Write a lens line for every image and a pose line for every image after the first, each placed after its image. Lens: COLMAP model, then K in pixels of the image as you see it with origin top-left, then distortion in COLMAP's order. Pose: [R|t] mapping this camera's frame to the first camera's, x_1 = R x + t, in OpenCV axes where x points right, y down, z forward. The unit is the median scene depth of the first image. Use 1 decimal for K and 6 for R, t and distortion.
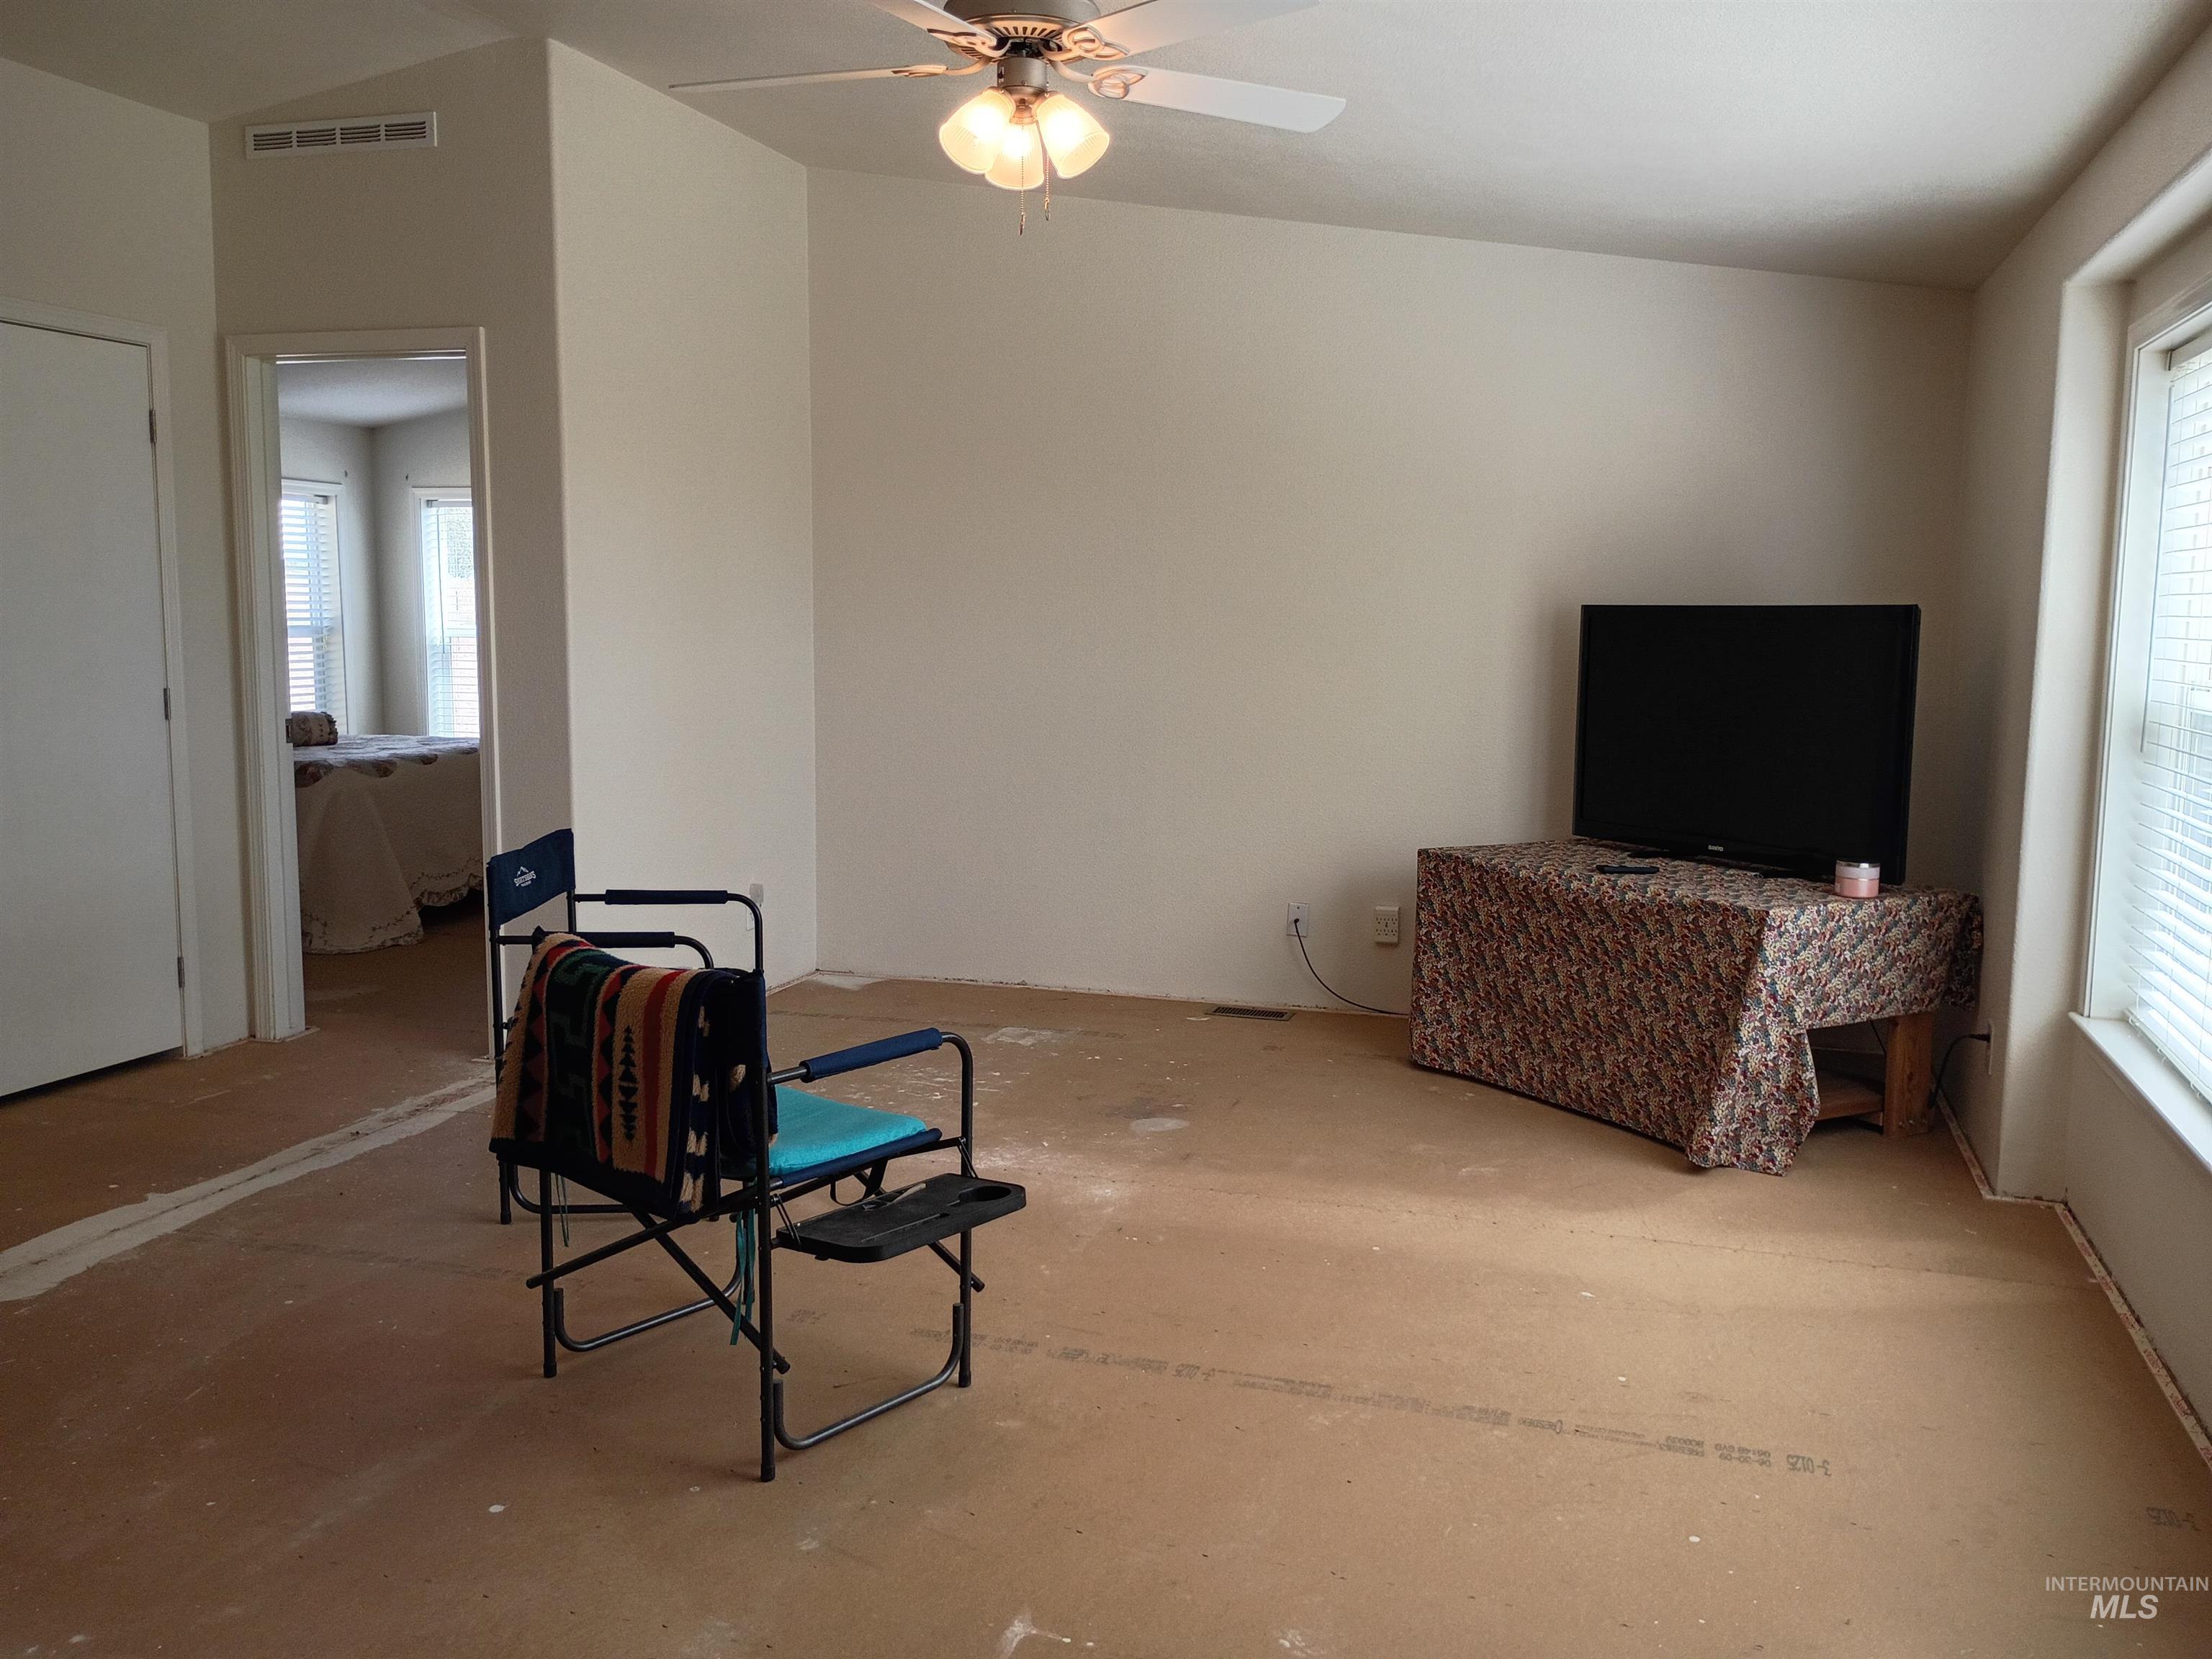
lens RADIAL K [[1839.5, 0, 1108.4], [0, 1839.5, 826.3], [0, 0, 1]] dist [0.042205, -0.040316]
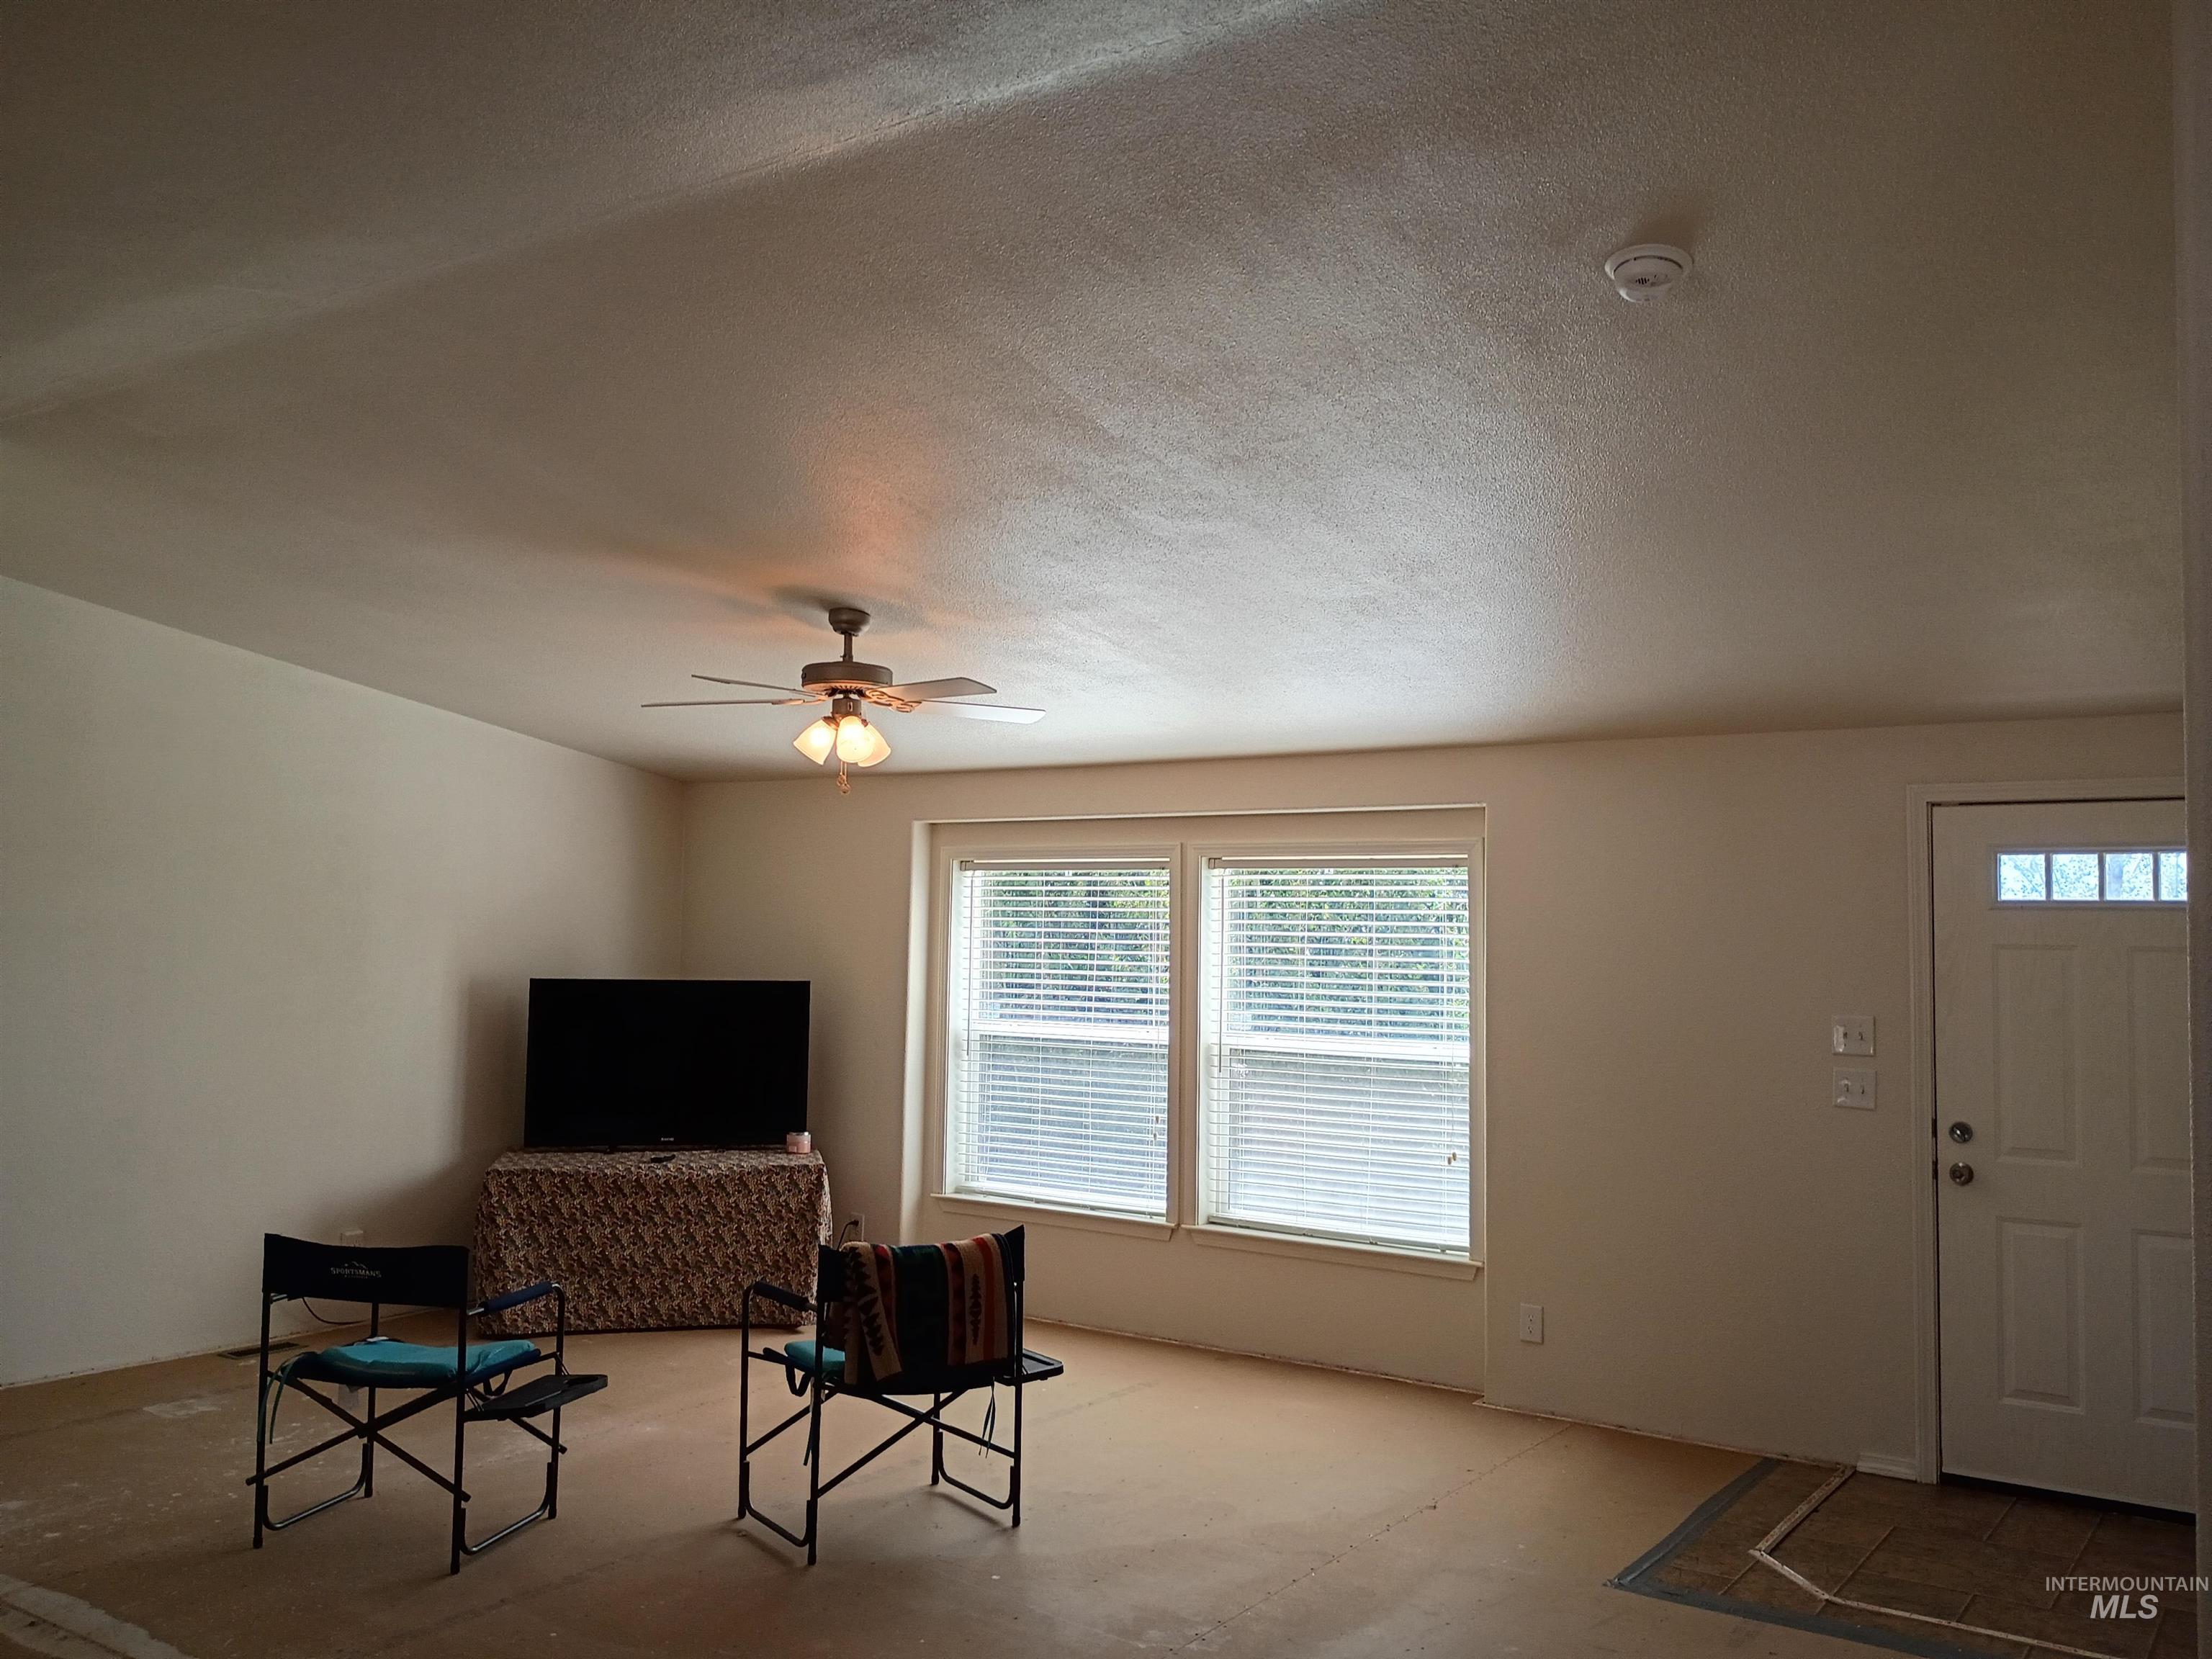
lens RADIAL K [[1839.5, 0, 1108.4], [0, 1839.5, 826.3], [0, 0, 1]] dist [0.042205, -0.040316]
pose [[0.300557, 0.048973, 0.952506, -1.449468], [0.099028, 0.991681, -0.082235, -0.117377], [-0.948609, 0.119041, 0.293207, 0.254111]]
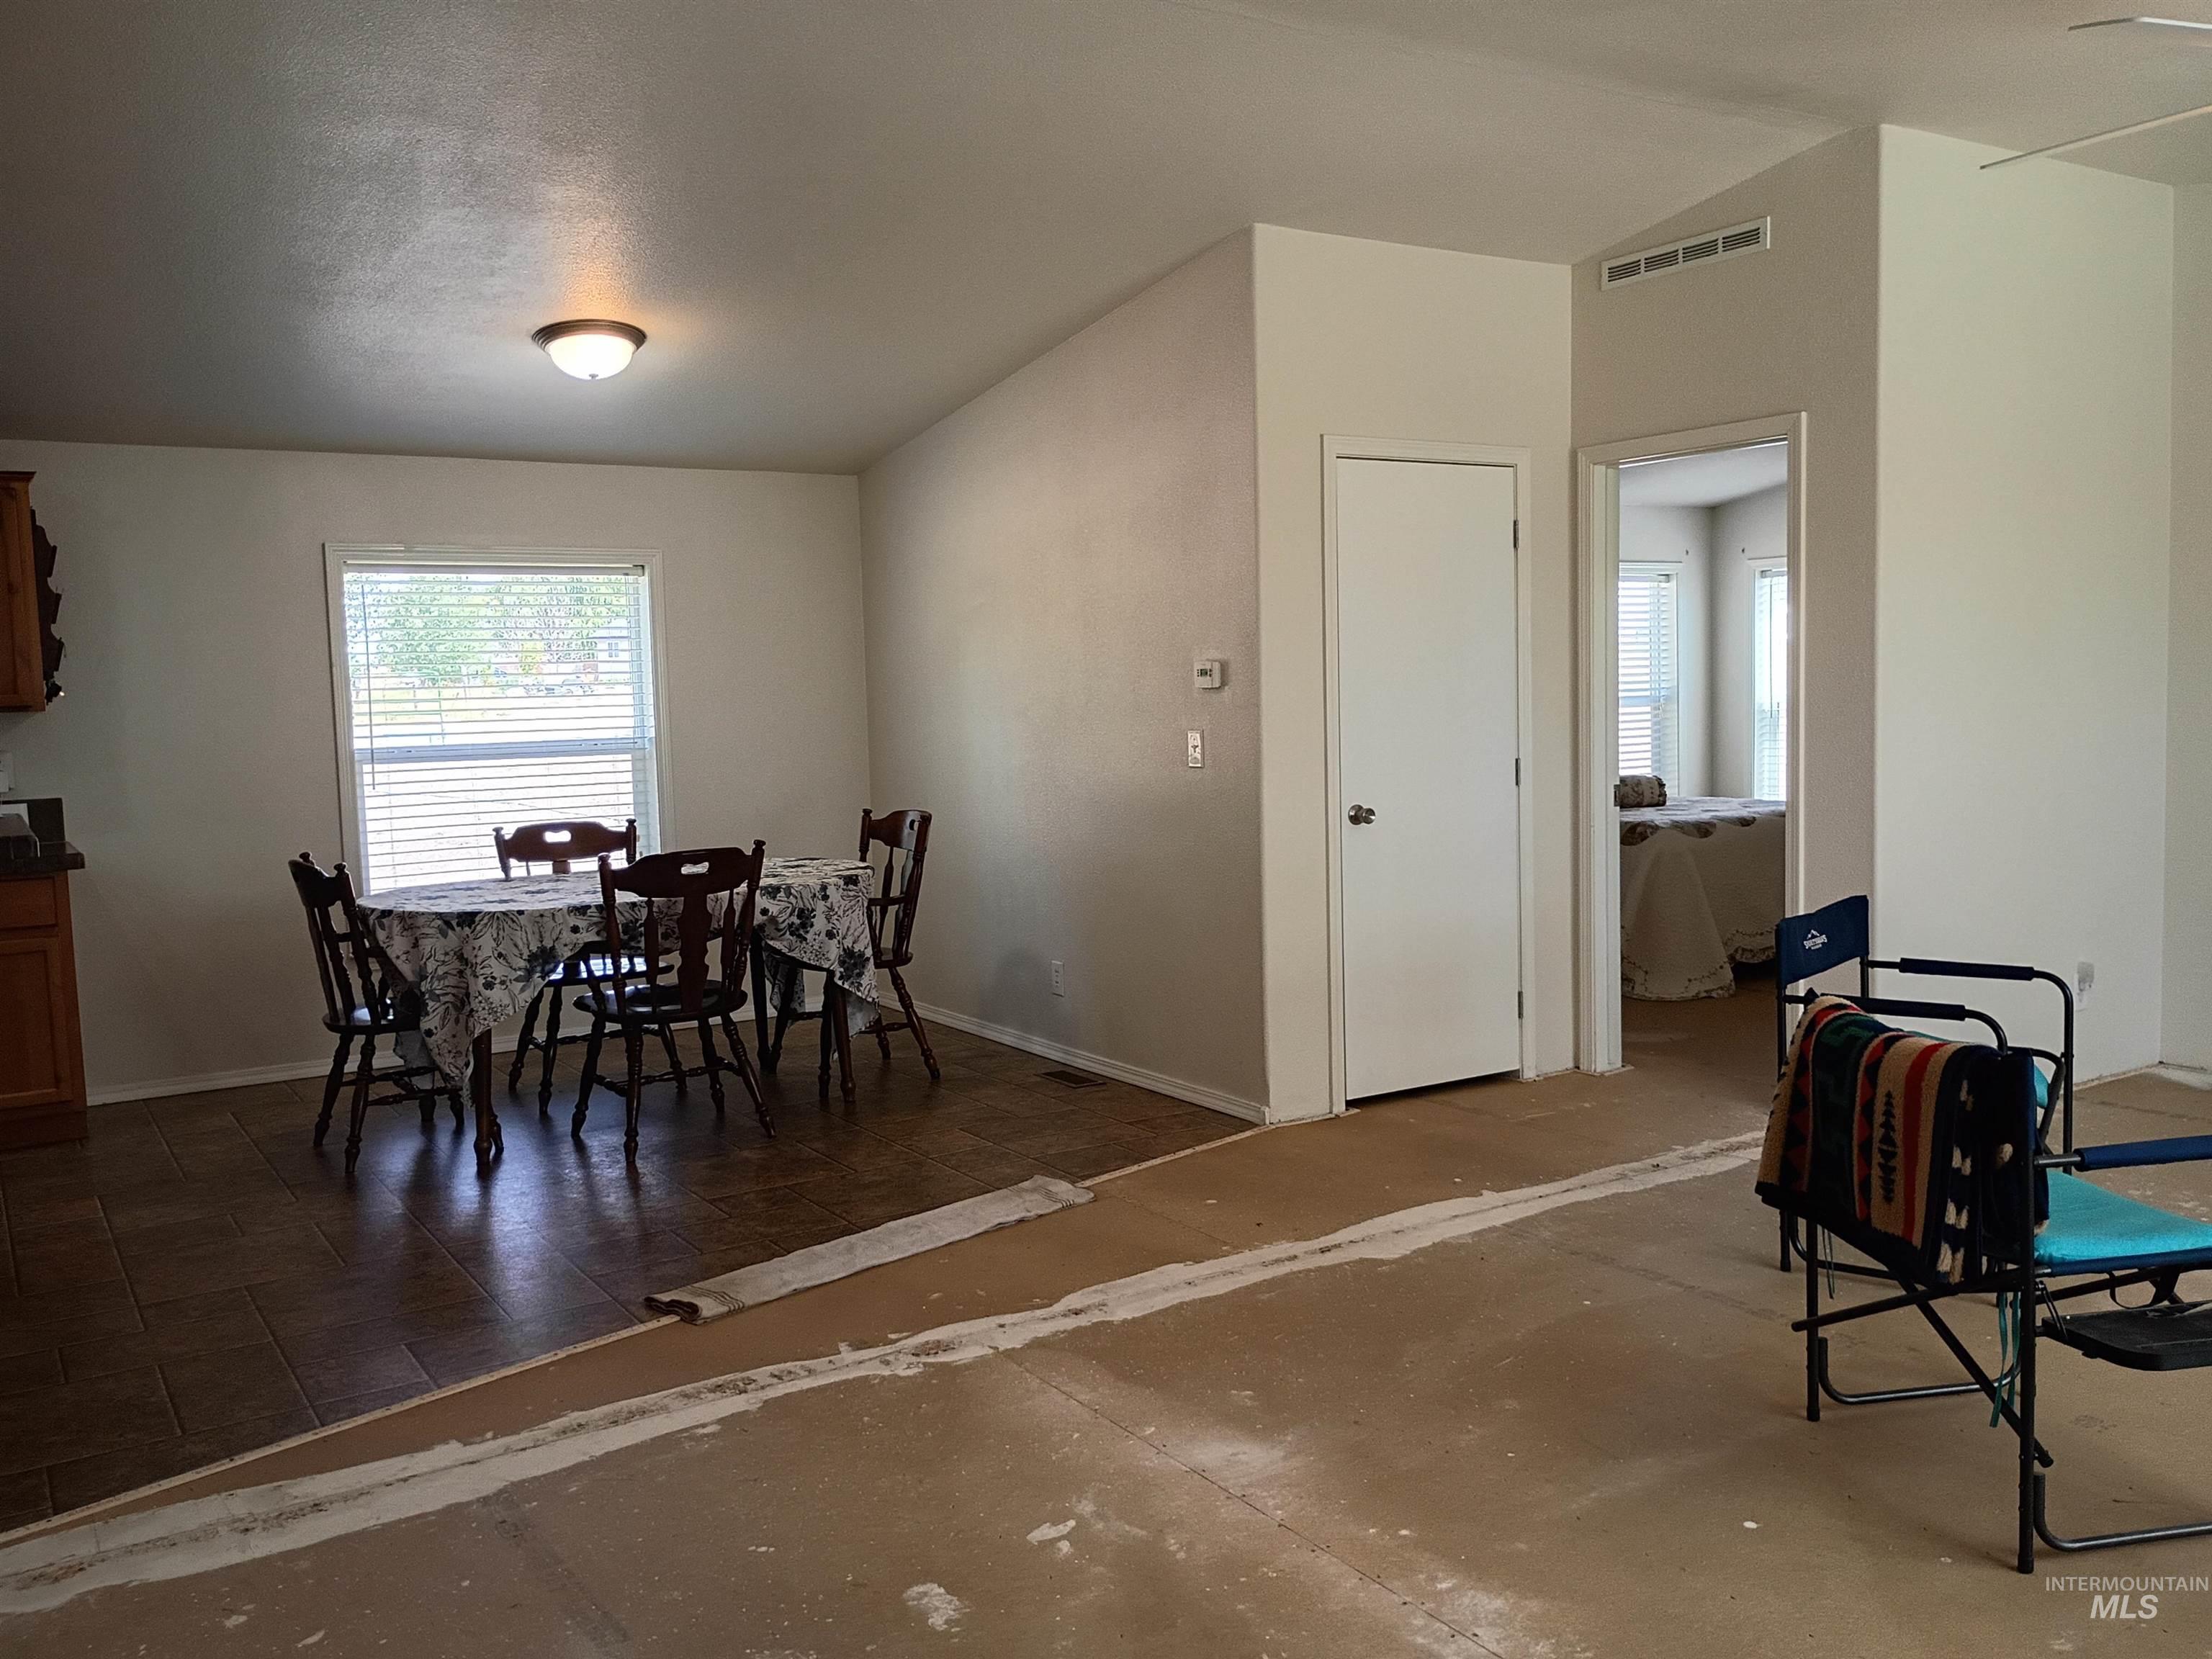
lens RADIAL K [[1839.5, 0, 1108.4], [0, 1839.5, 826.3], [0, 0, 1]] dist [0.042205, -0.040316]
pose [[0.765809, 0.020866, -0.642730, 0.052543], [-0.040727, 0.999041, -0.016093, -0.004124], [0.641777, 0.038501, 0.765924, -0.061696]]
